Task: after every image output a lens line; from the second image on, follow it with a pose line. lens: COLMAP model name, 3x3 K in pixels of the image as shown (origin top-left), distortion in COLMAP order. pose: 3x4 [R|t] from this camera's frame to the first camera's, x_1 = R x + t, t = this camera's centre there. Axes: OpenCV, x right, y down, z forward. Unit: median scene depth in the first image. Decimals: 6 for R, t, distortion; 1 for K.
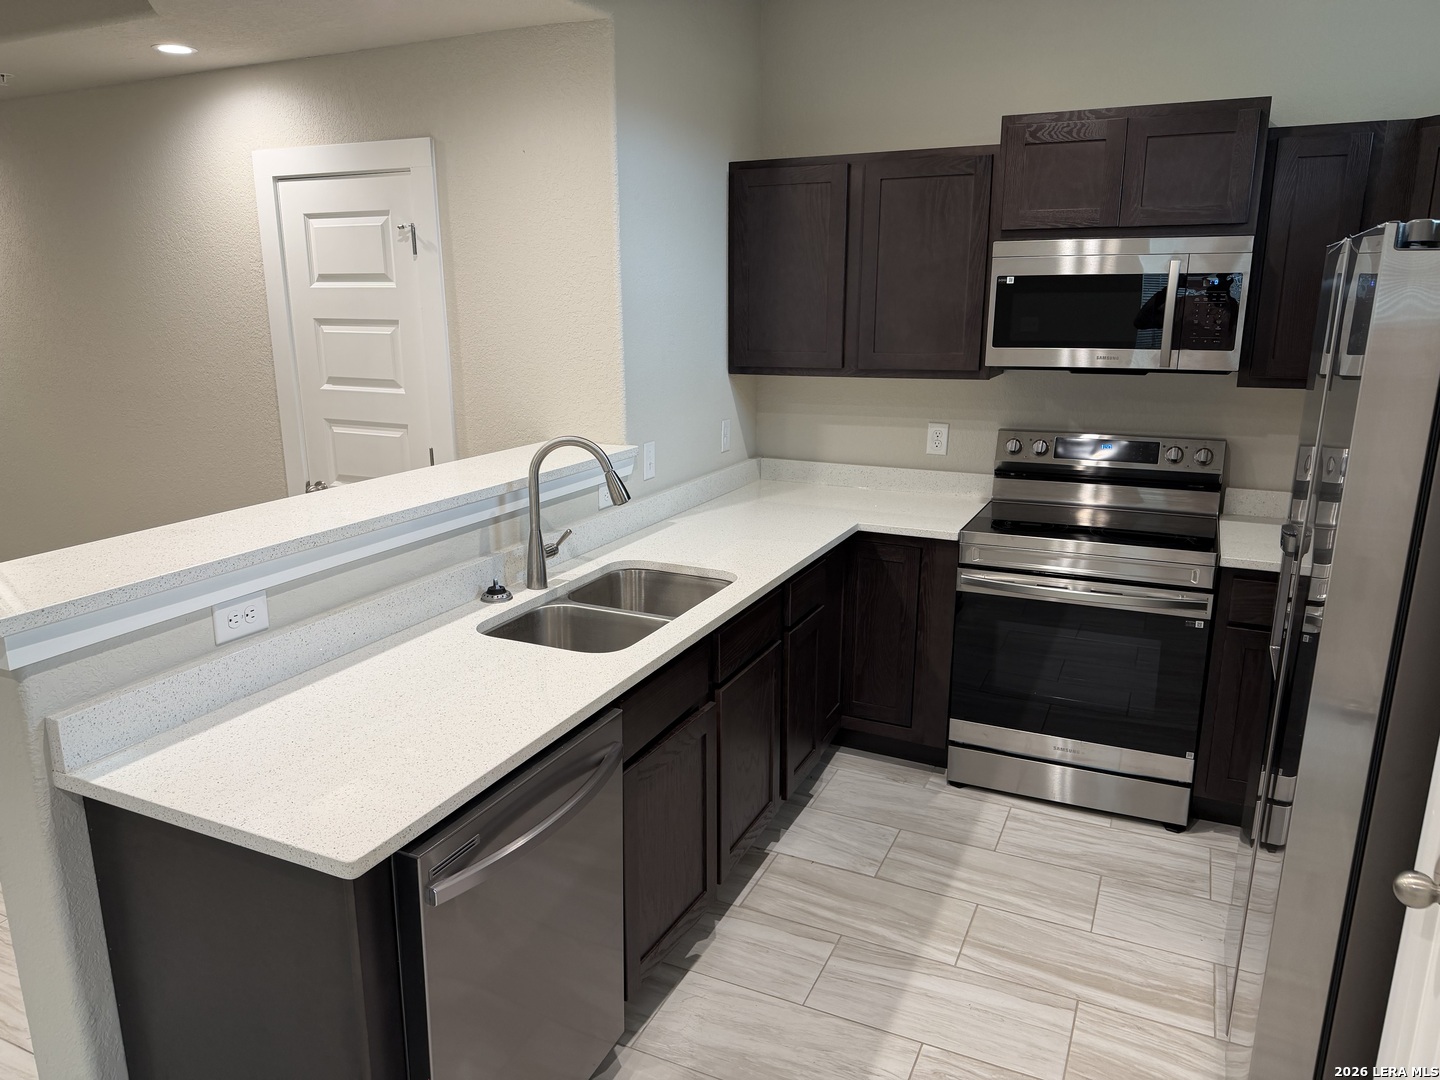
lens RADIAL K [[1013.0, 0, 711.5], [0, 1013.0, 543.4], [0, 0, 1]] dist [0.050204, -0.056943]
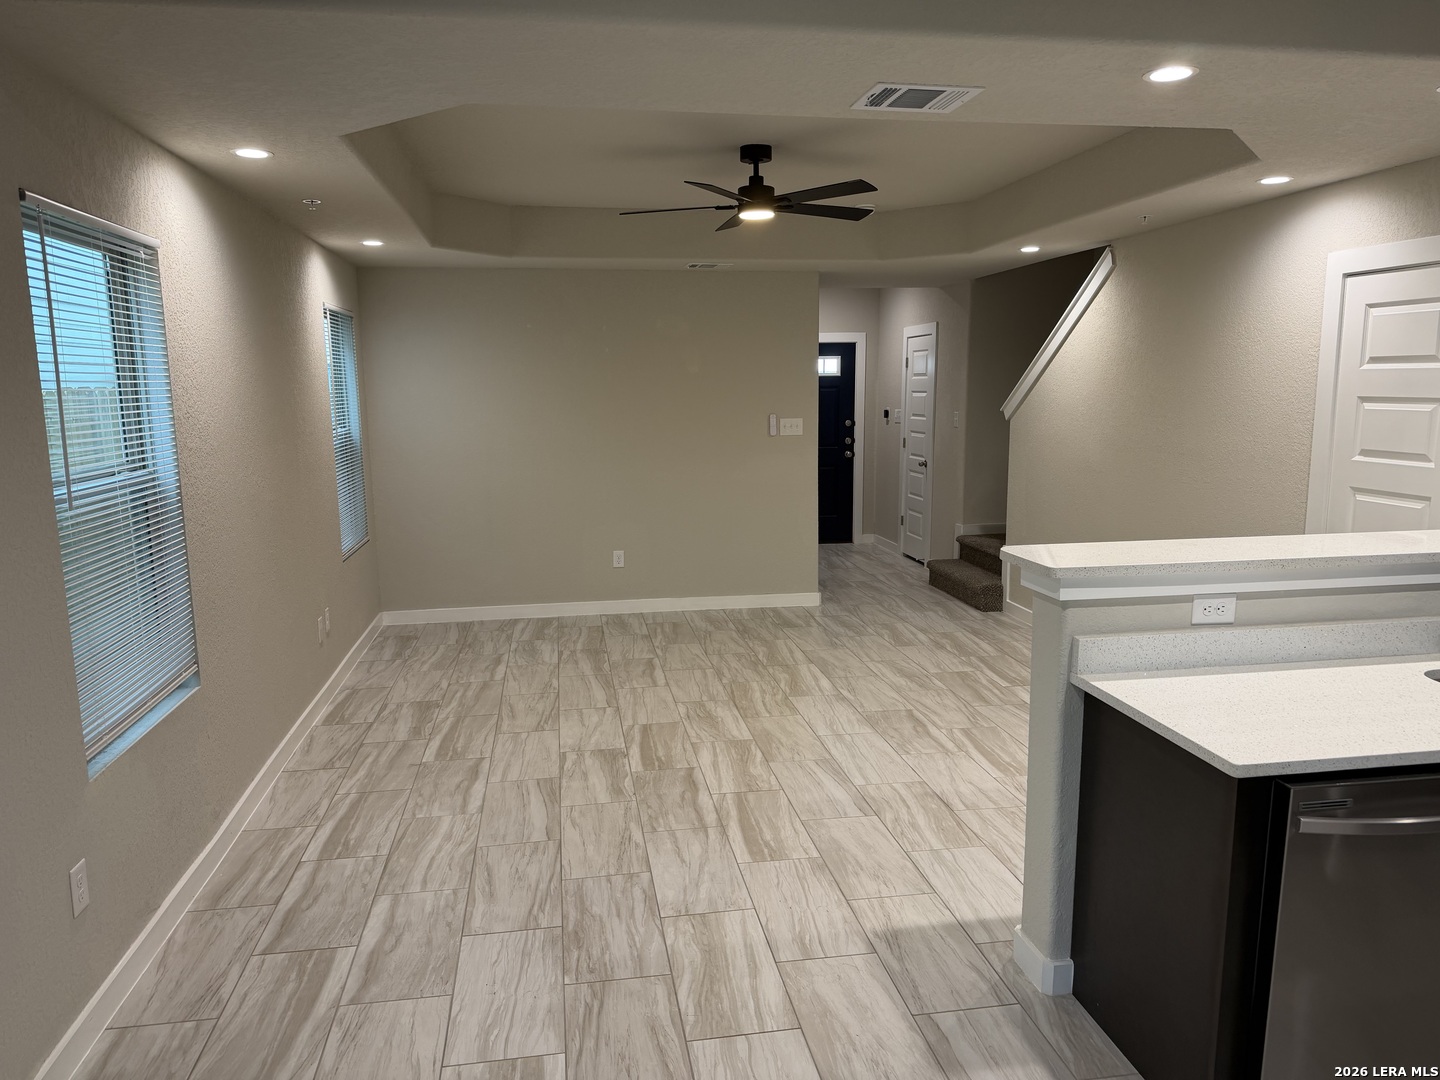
lens RADIAL K [[1001.9, 0, 720.0], [0, 1001.9, 540.0], [0, 0, 1]] dist [0.138537, -0.242236]
pose [[0.568568, 0.126690, -0.812822, 0.158745], [-0.191920, 0.981233, 0.018692, 0.051901], [0.799936, 0.145369, 0.582212, -0.200224]]
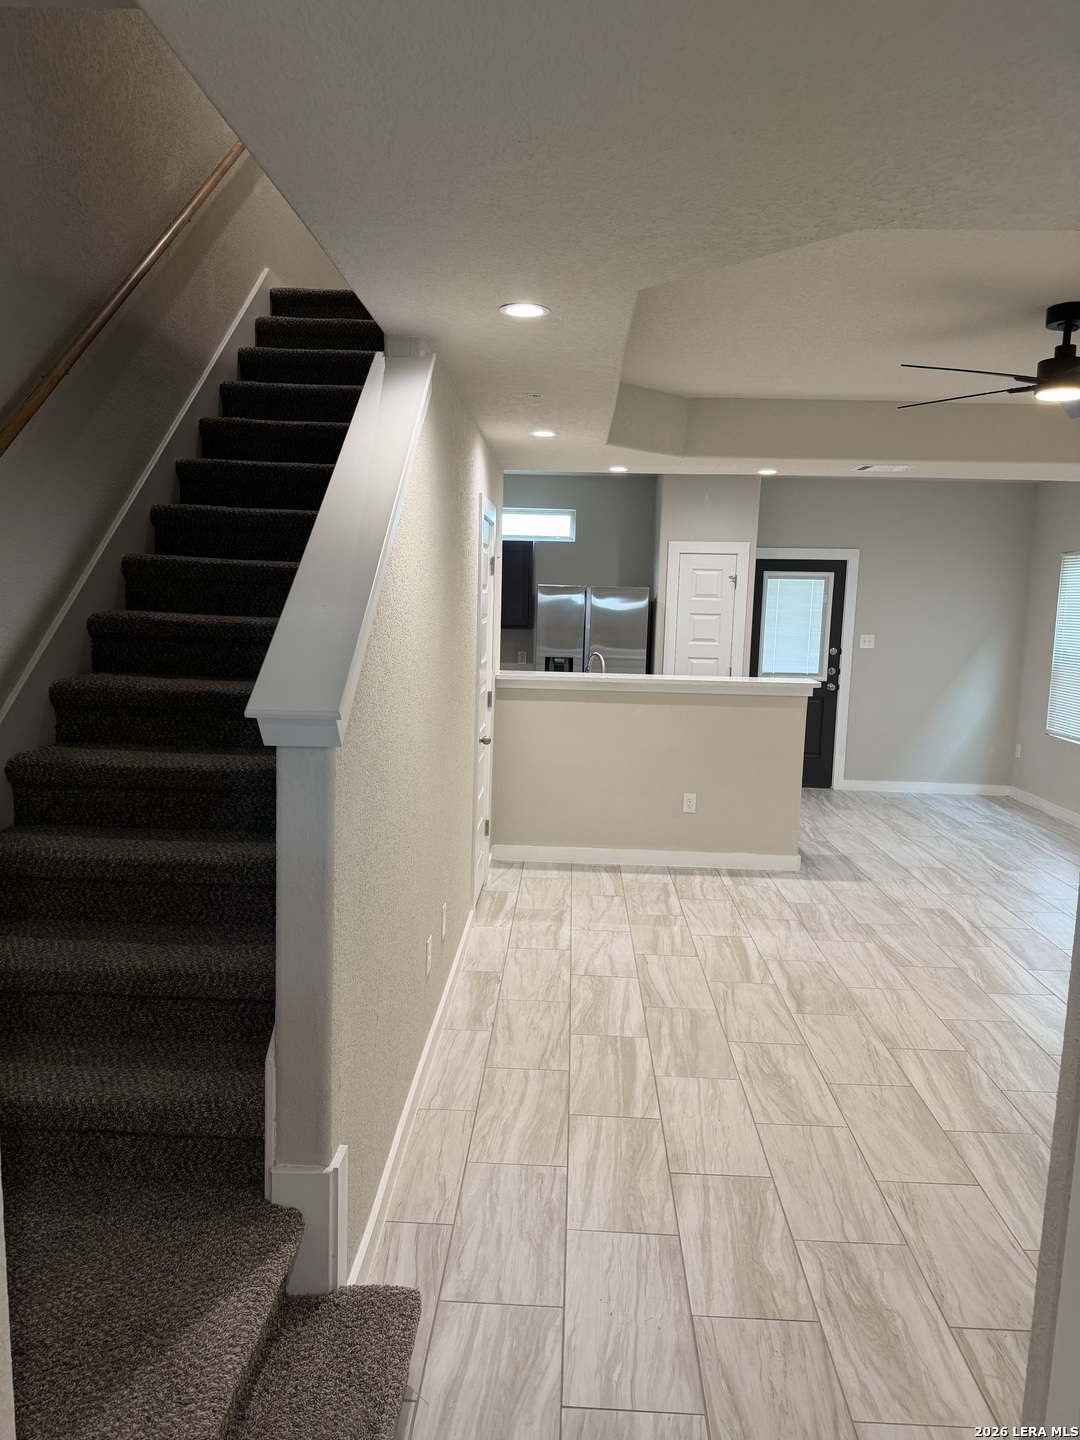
lens RADIAL K [[1001.9, 0, 540.0], [0, 1001.9, 720.0], [0, 0, 1]] dist [0.138537, -0.242236]
pose [[-0.392898, -0.121385, 0.911535, -2.024554], [0.198959, 0.956550, 0.213136, -0.430208], [-0.897801, 0.265099, -0.351676, 1.734888]]
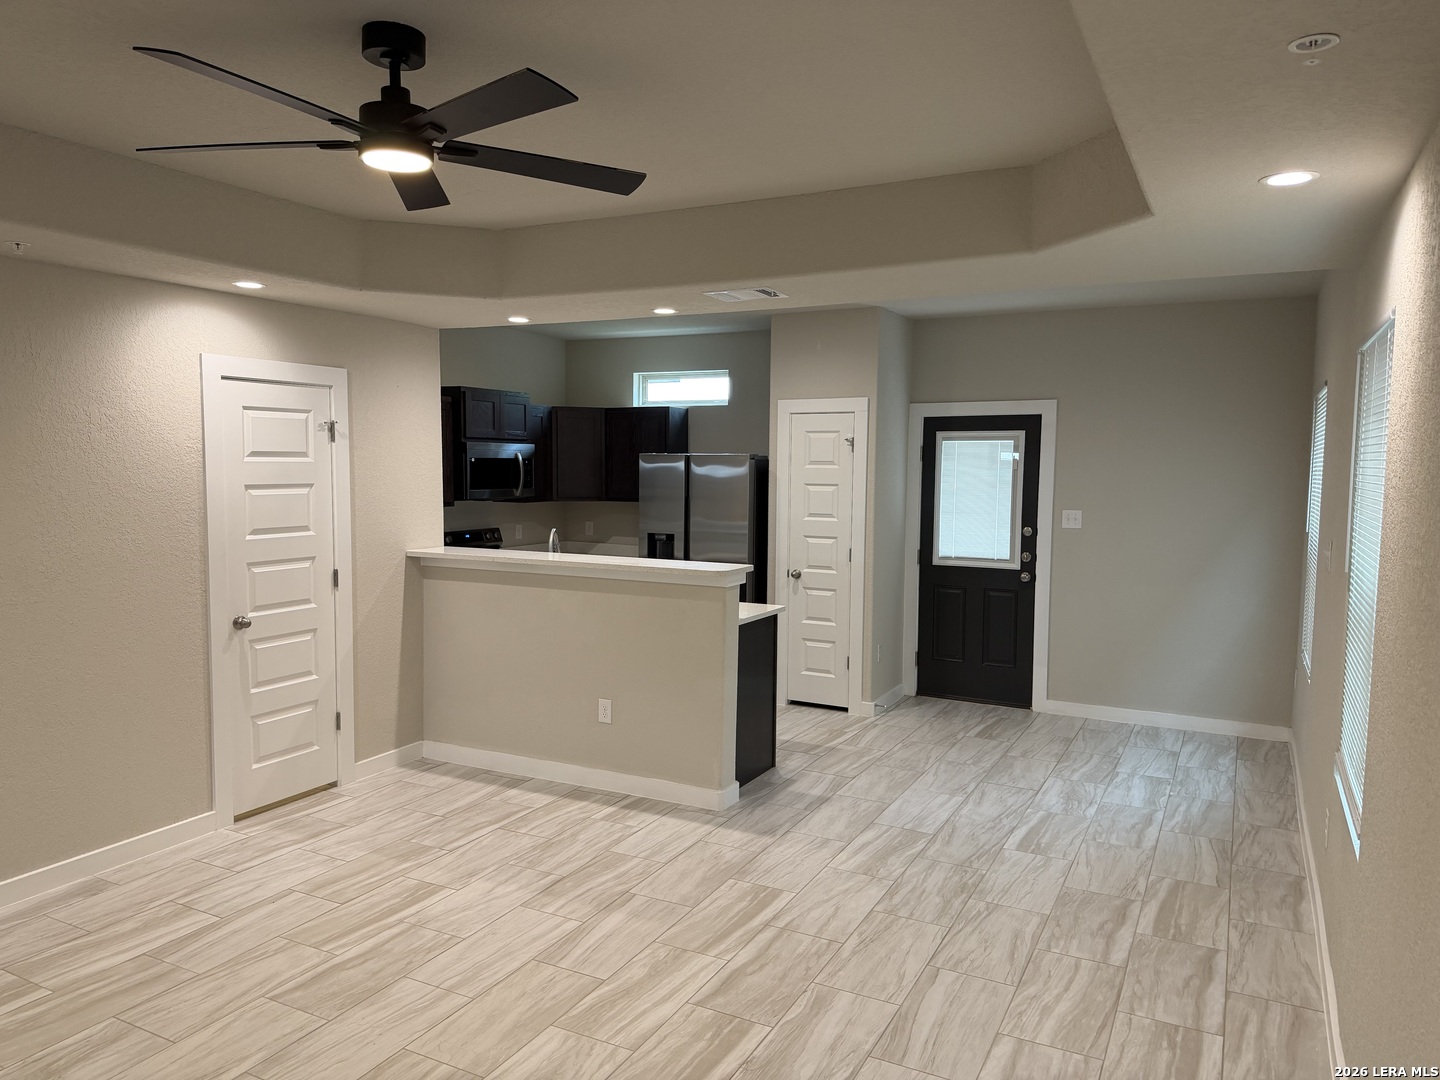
lens RADIAL K [[1001.9, 0, 720.0], [0, 1001.9, 540.0], [0, 0, 1]] dist [0.138537, -0.242236]
pose [[0.039147, -0.074430, 0.996458, -1.958246], [0.233403, 0.970317, 0.063308, -0.115479], [-0.971592, 0.230097, 0.055357, 0.448122]]
